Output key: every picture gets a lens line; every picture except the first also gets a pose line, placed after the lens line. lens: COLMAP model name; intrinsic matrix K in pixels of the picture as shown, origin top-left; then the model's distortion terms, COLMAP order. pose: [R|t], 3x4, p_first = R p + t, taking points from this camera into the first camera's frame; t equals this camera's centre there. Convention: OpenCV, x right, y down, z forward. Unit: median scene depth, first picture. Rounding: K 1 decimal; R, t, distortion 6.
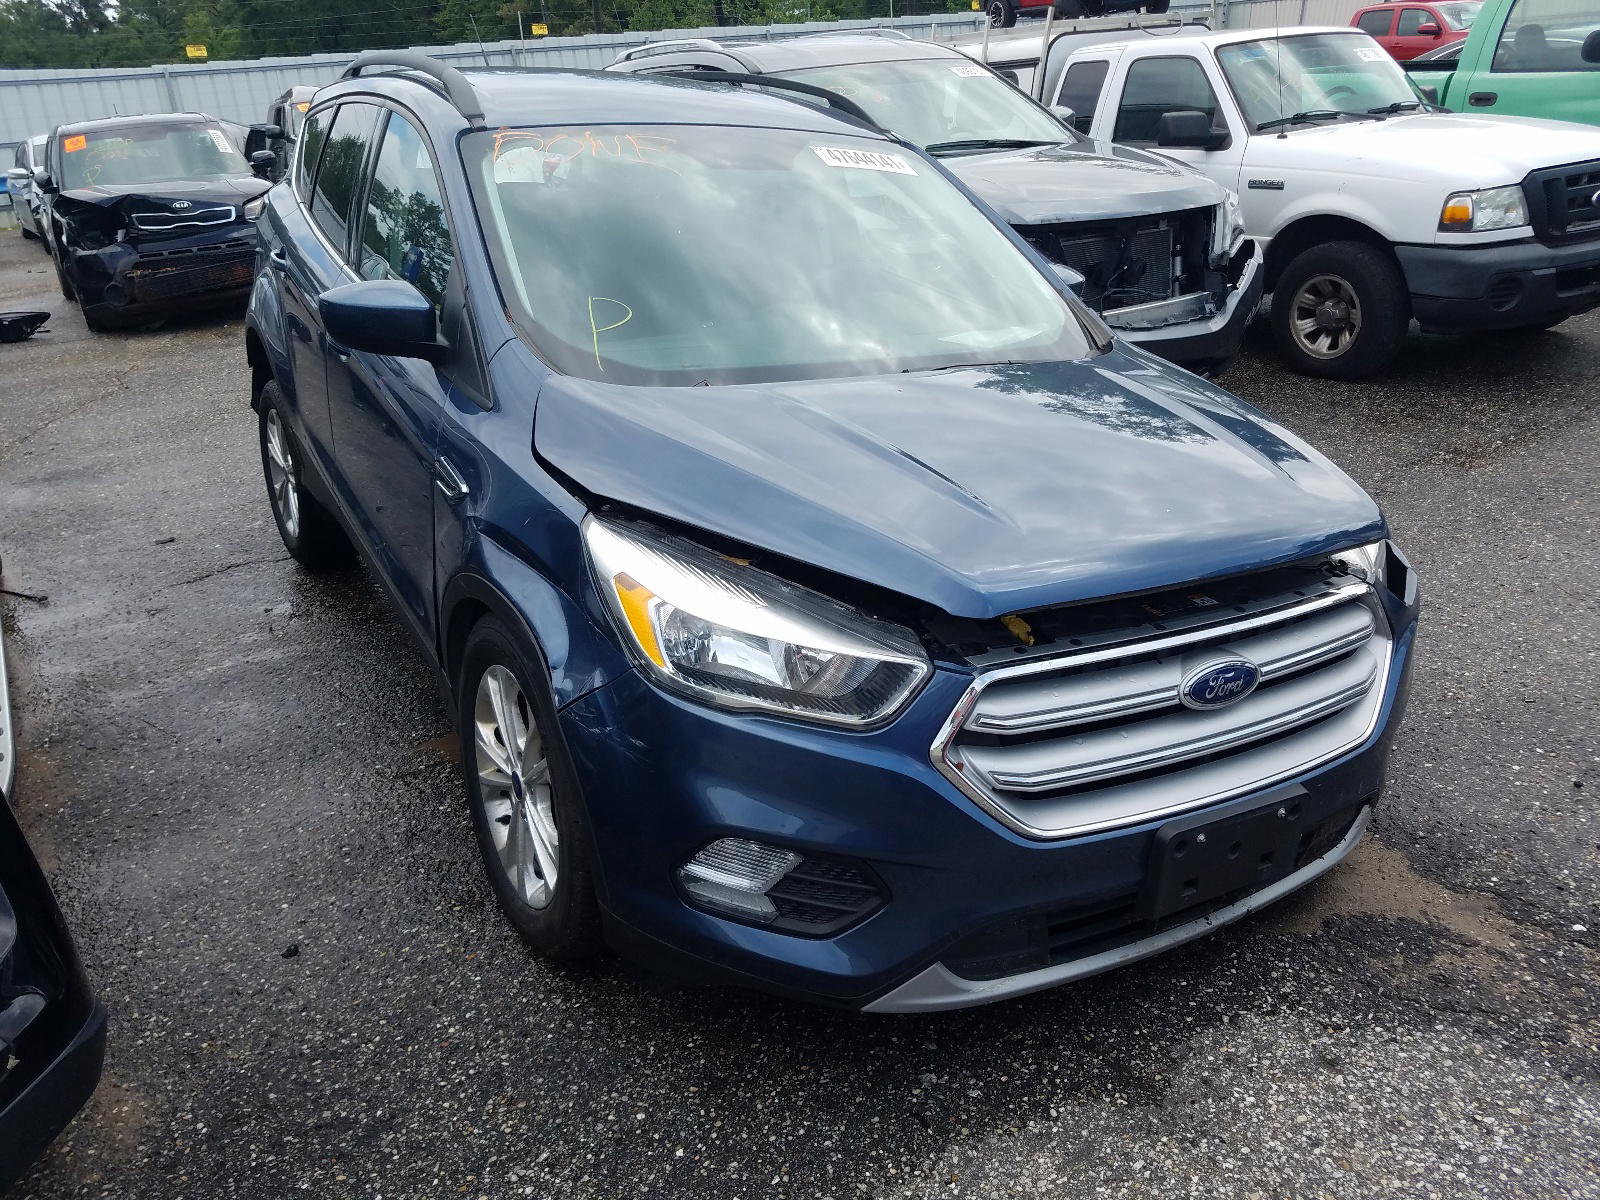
lens RADIAL K [[1239.0, 0, 800.0], [0, 1239.0, 600.0], [0, 0, 1]] dist [-0.000982, 0.015795]
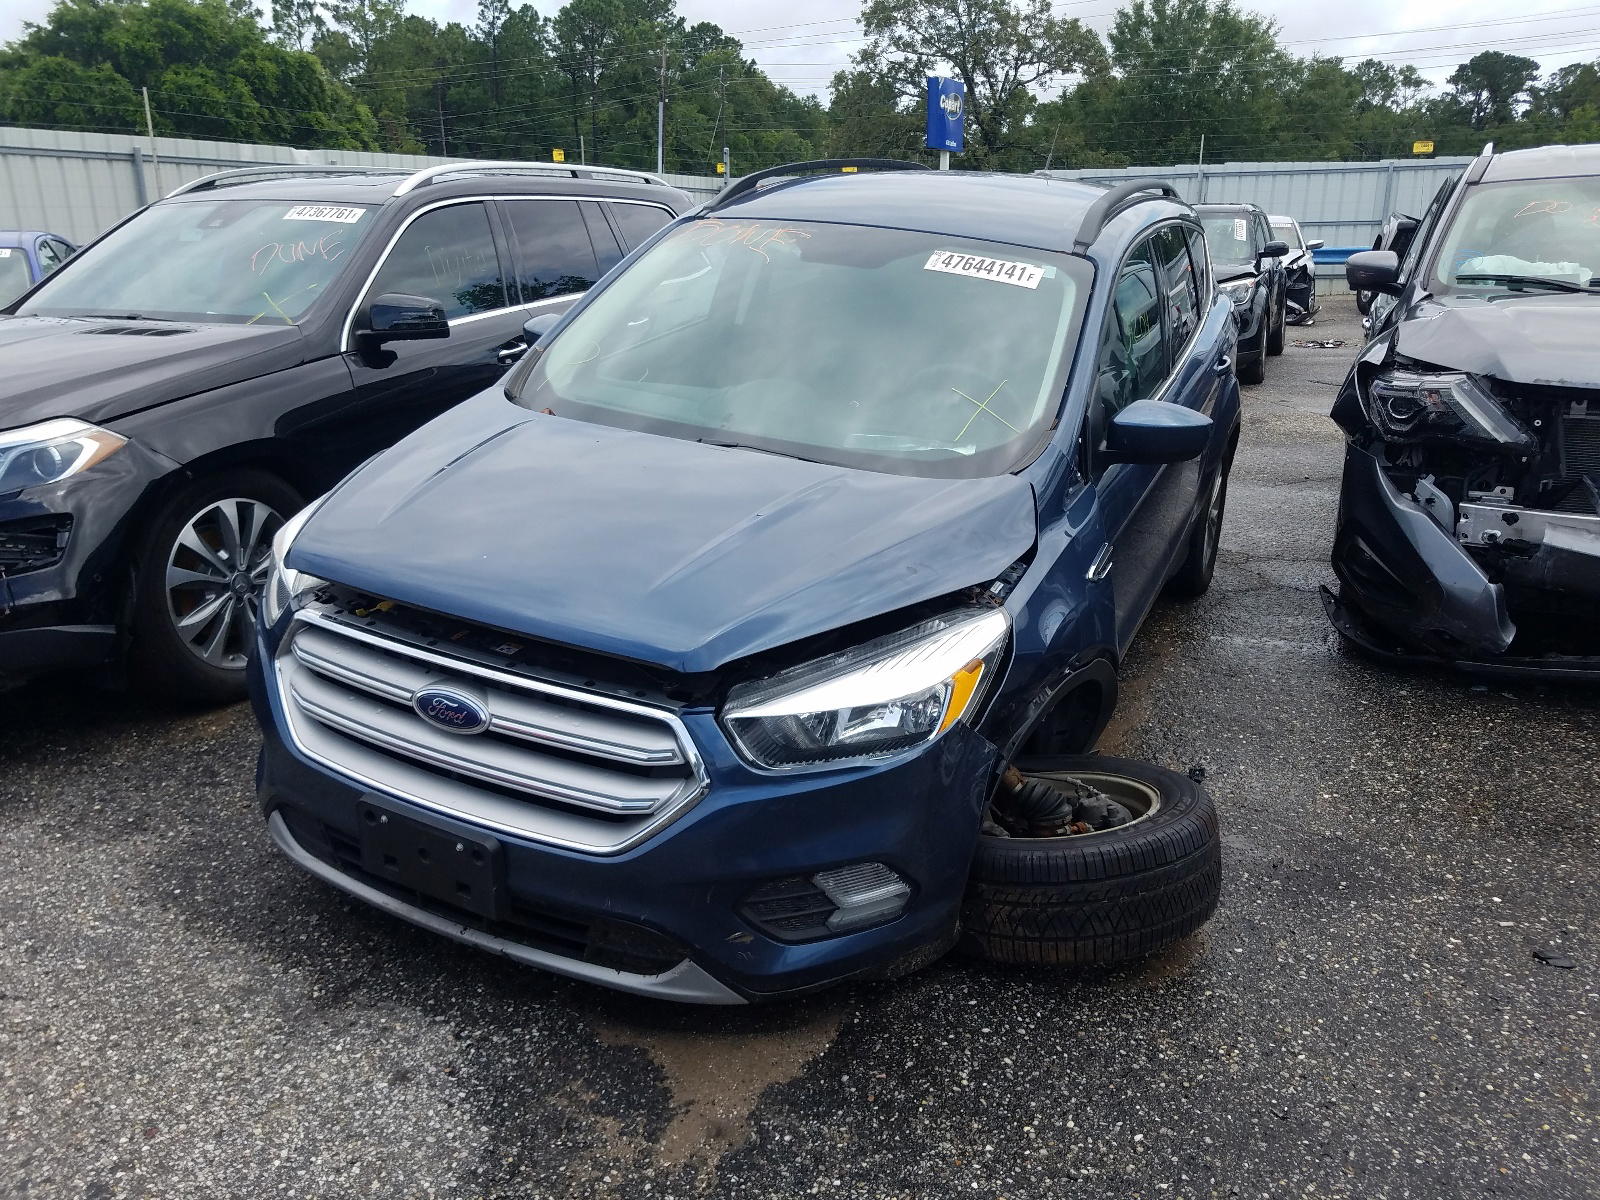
lens RADIAL K [[1239.0, 0, 800.0], [0, 1239.0, 600.0], [0, 0, 1]] dist [-0.000982, 0.015795]
pose [[0.573306, 0.294476, -0.764594, 1.340176], [-0.343005, 0.933732, 0.102427, -0.250205], [0.744088, 0.203538, 0.636321, 0.482942]]
